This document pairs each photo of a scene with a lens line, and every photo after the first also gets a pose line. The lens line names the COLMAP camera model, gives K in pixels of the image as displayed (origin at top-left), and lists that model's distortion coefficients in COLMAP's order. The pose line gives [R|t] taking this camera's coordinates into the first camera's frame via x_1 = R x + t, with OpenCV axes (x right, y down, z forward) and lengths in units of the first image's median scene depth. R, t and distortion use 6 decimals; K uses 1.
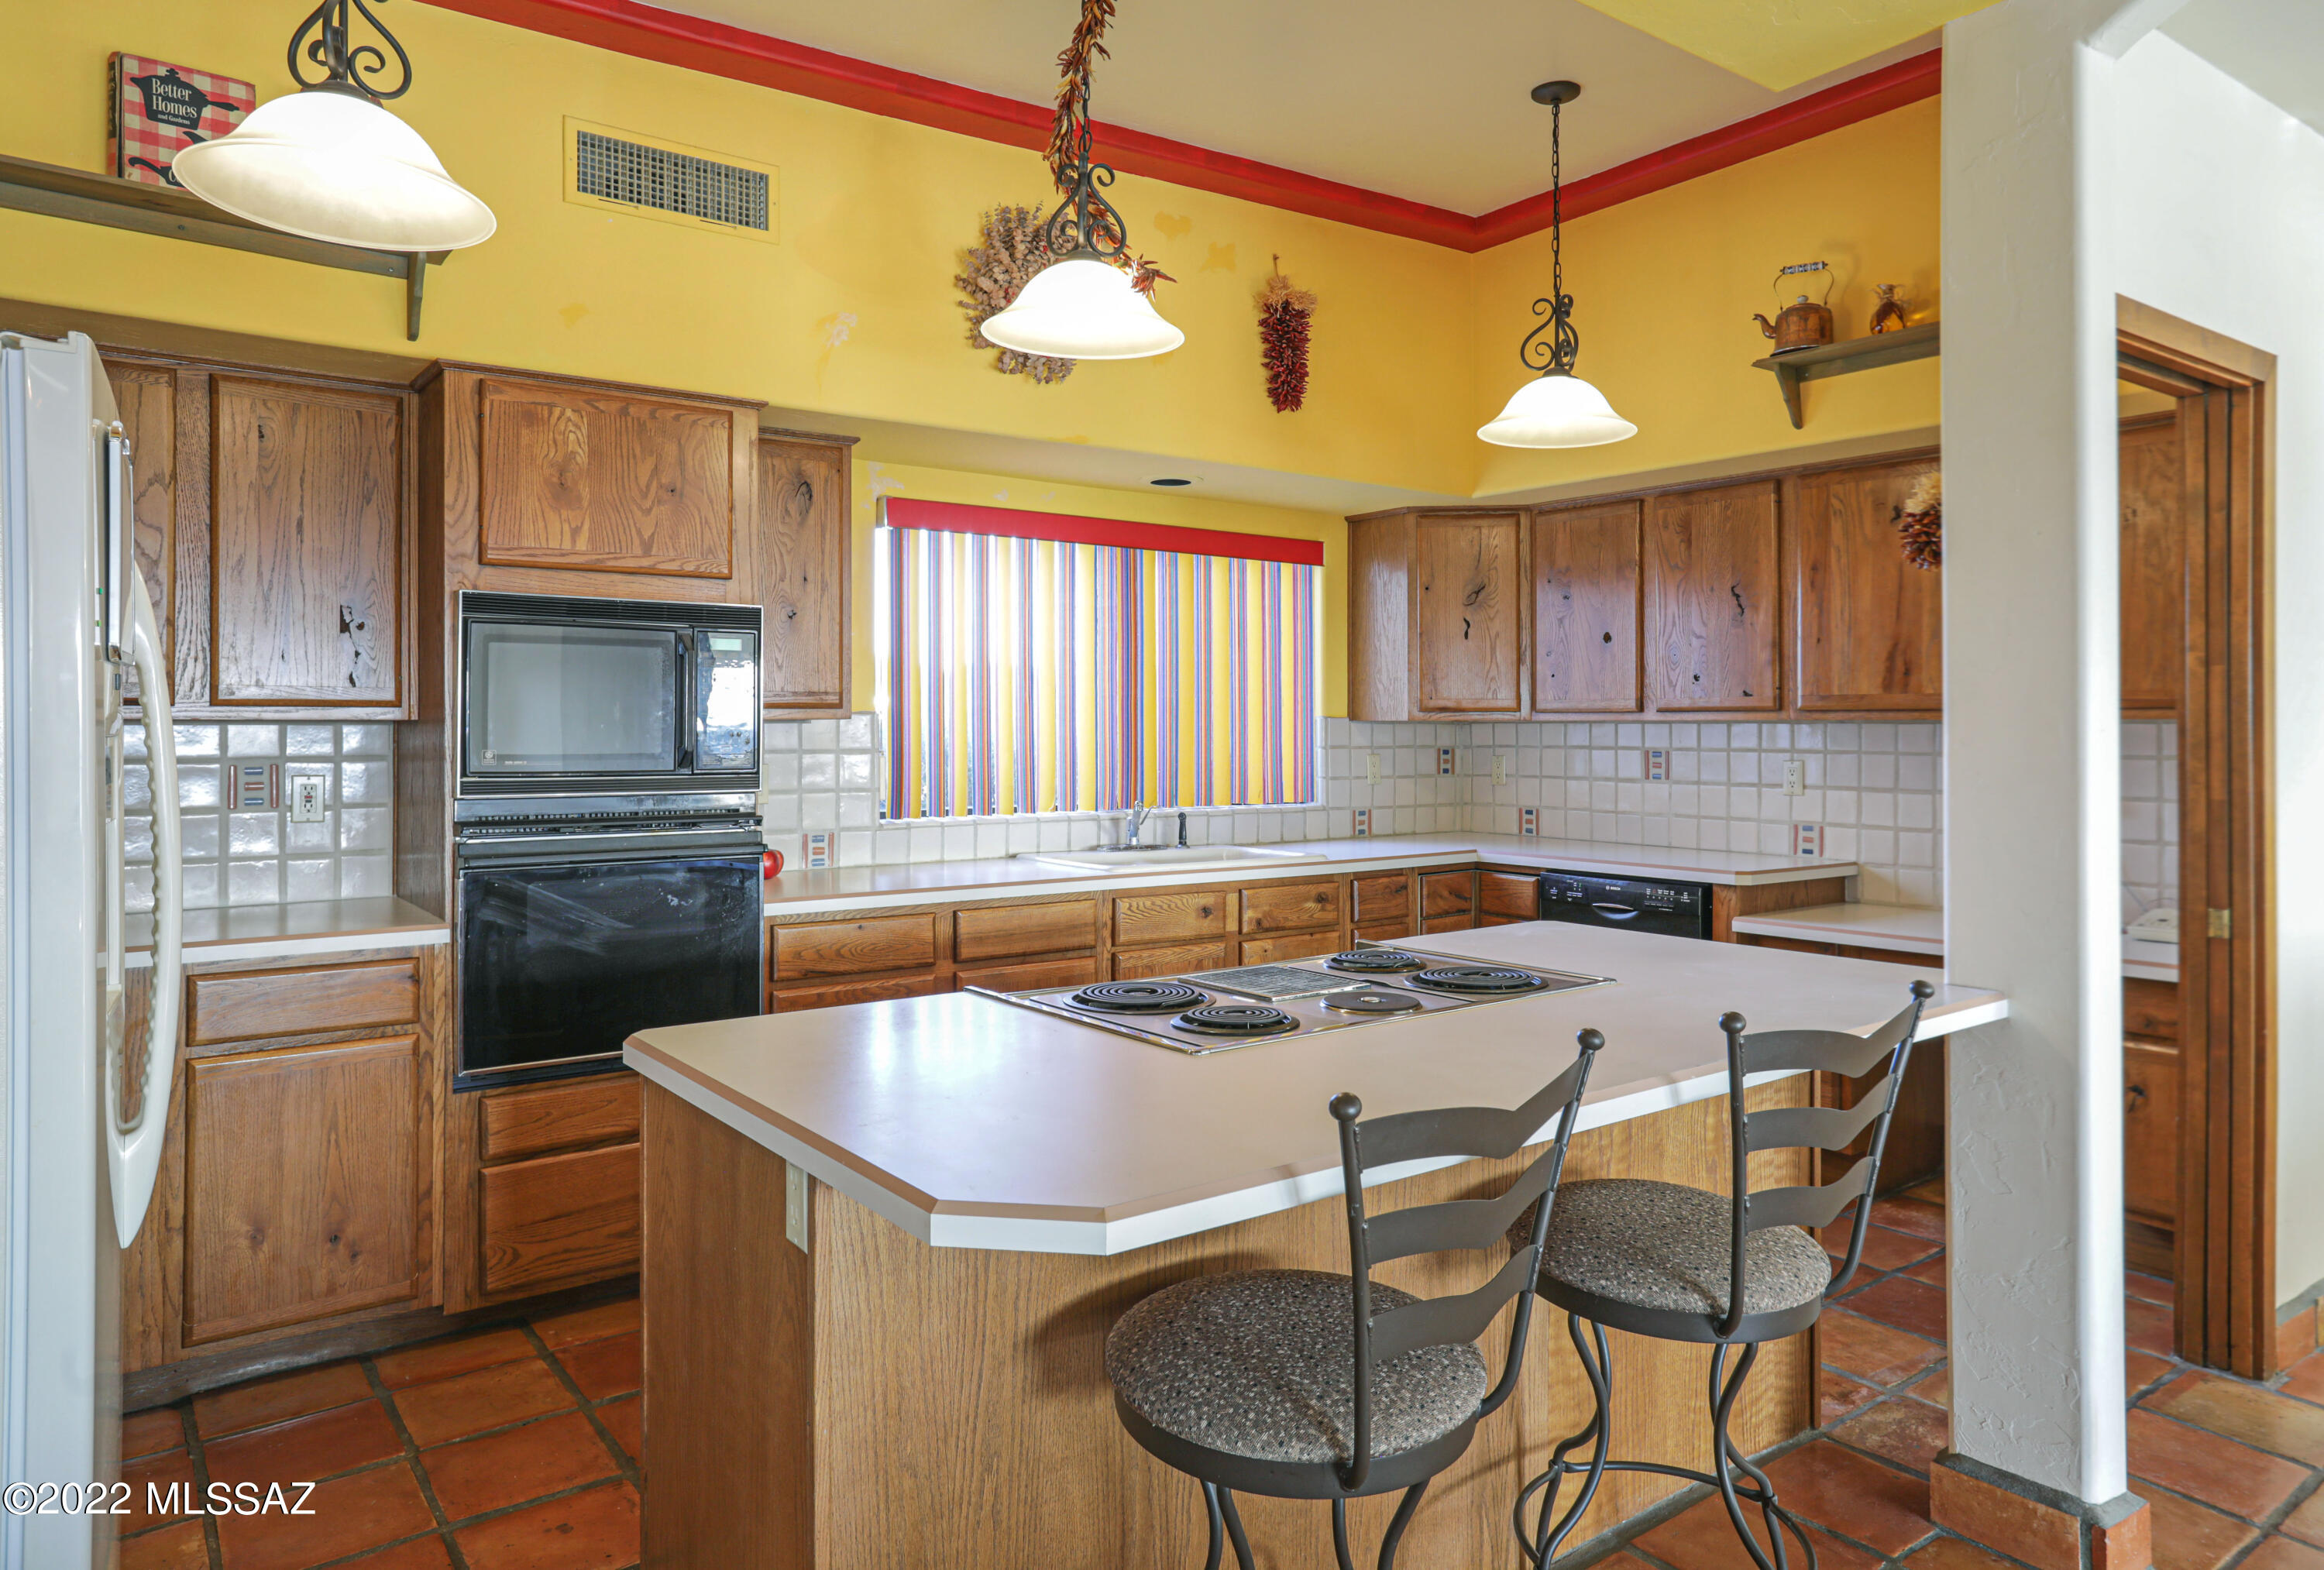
lens RADIAL K [[1529.7, 0, 1236.2], [0, 1529.7, 702.6], [0, 0, 1]] dist [-0.007486, 0.039519]
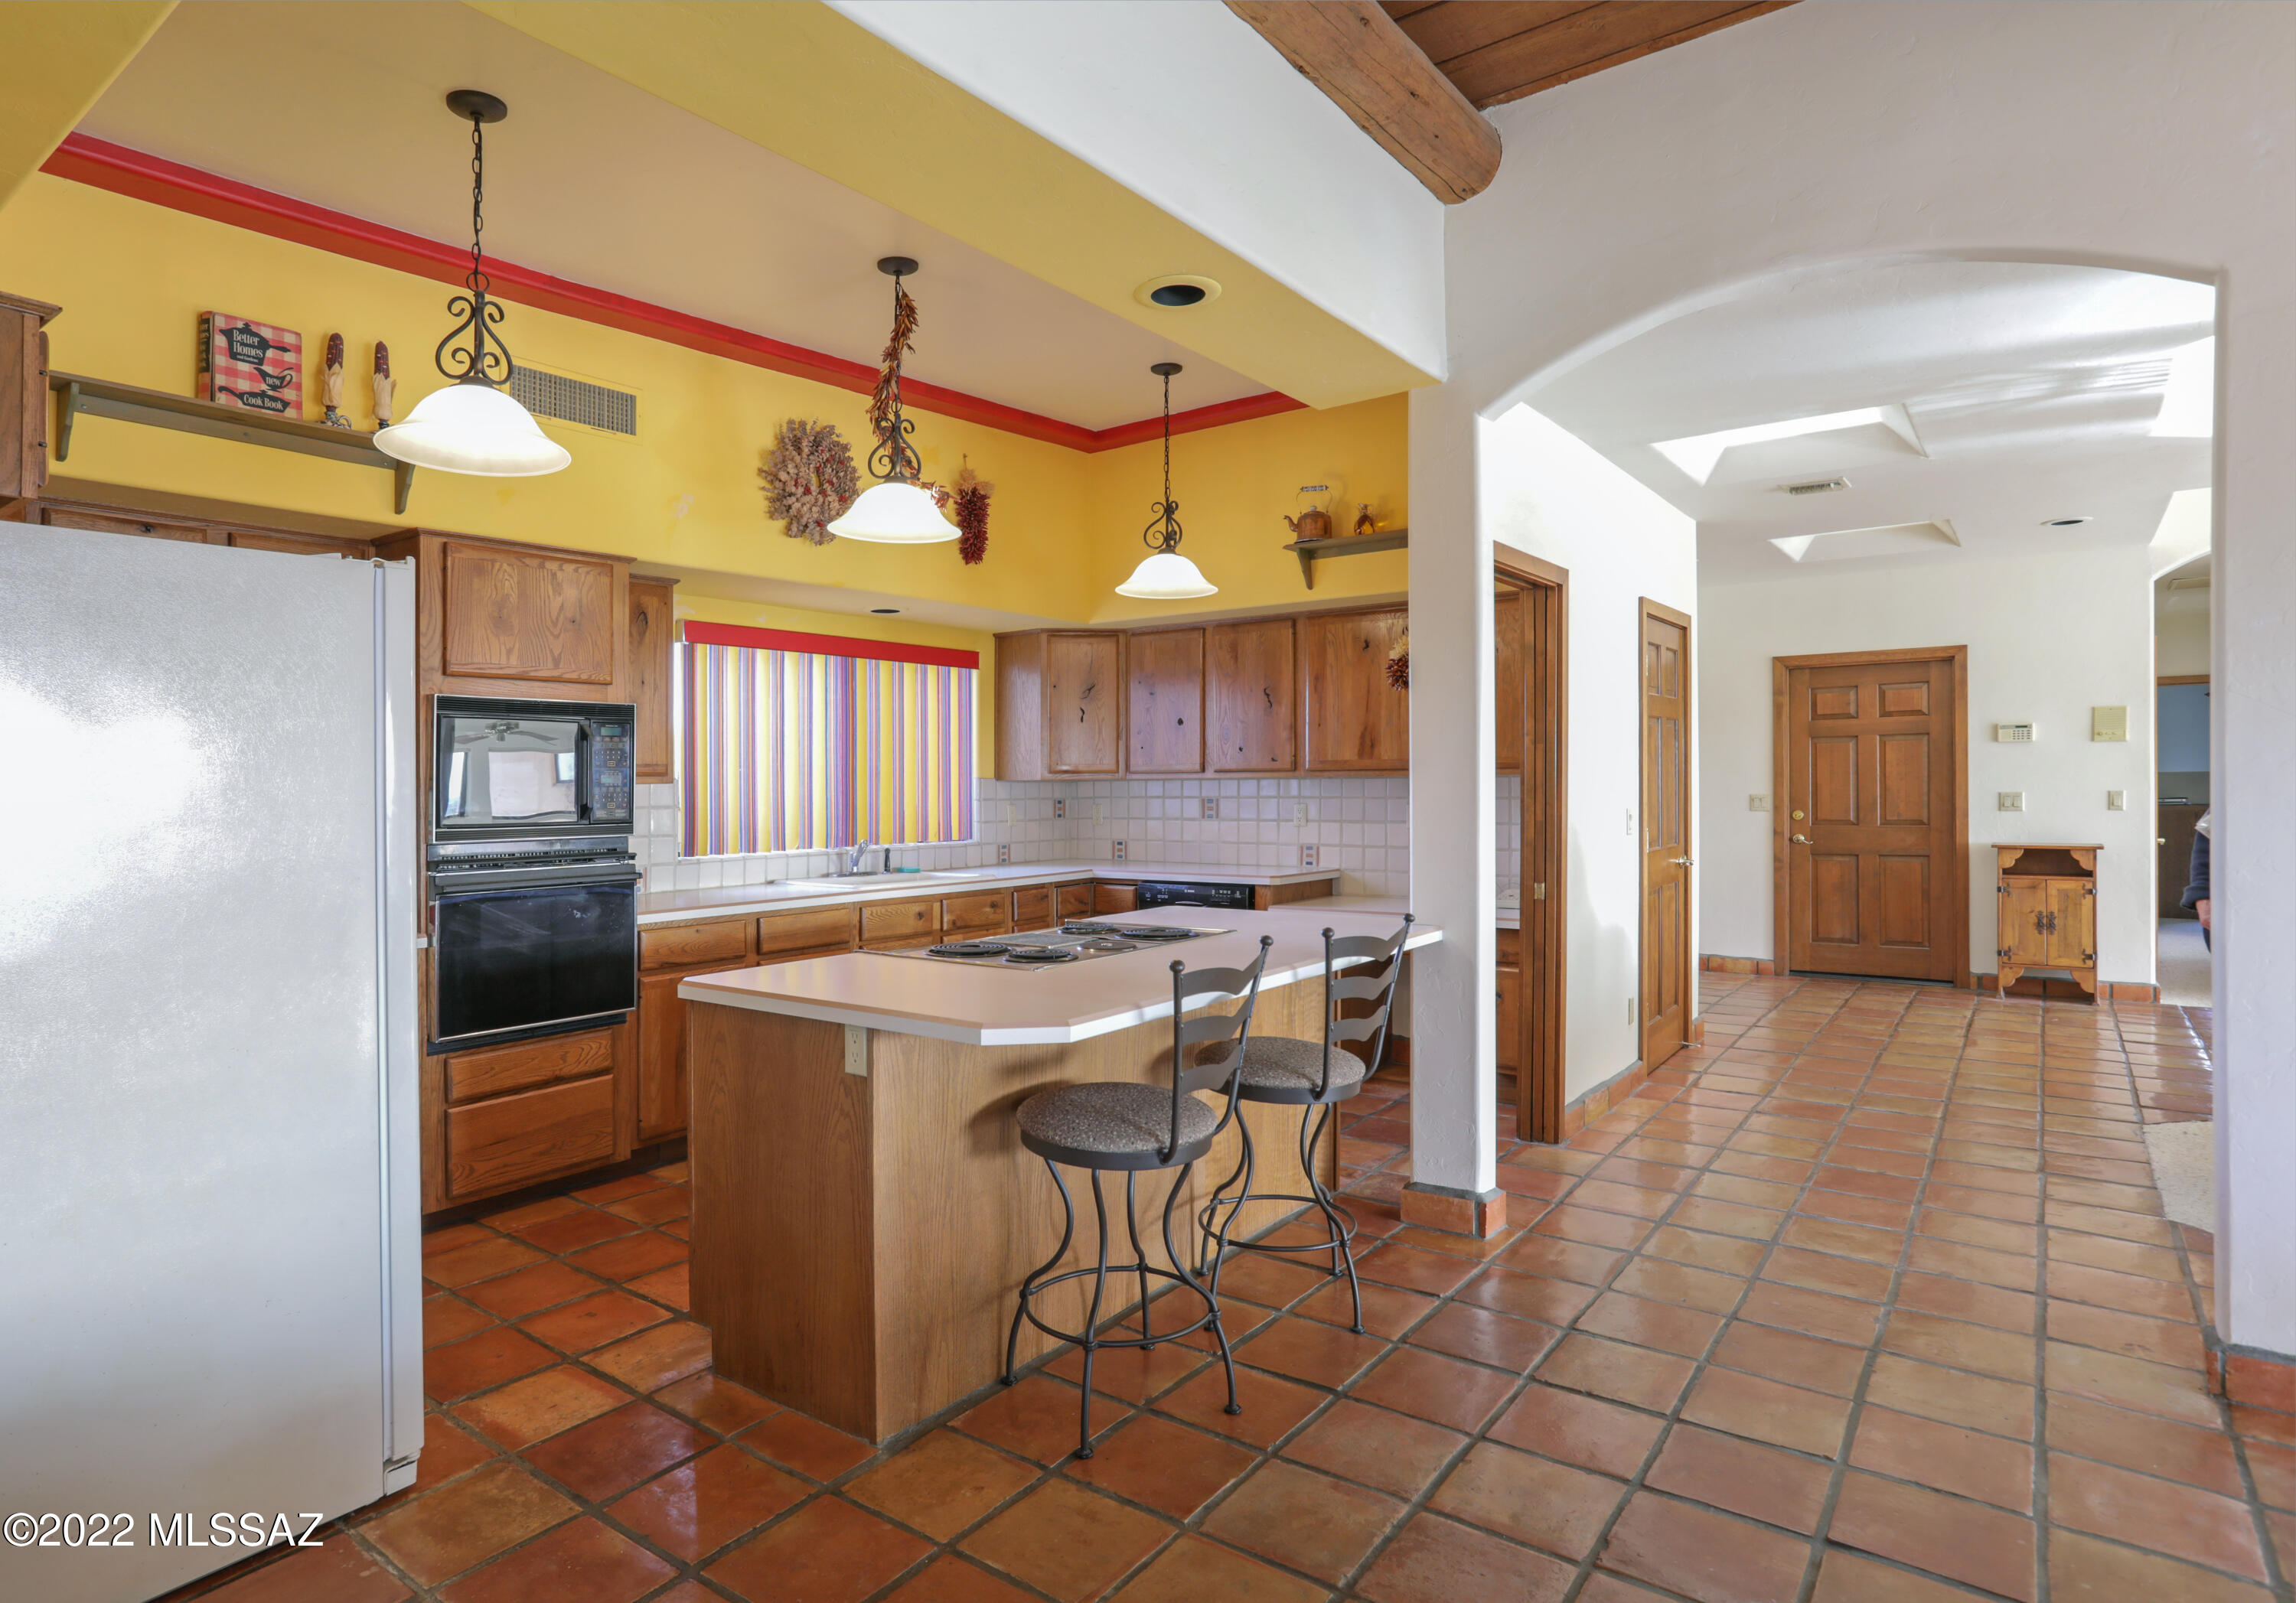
lens RADIAL K [[1292.7, 0, 1148.0], [0, 1292.7, 801.5], [0, 0, 1]] dist [-0.001802, -0.000204]
pose [[0.963665, -0.015646, 0.266656, -0.149416], [0.007790, 0.999505, 0.030493, -0.005135], [-0.267001, -0.027308, 0.963309, -0.235052]]
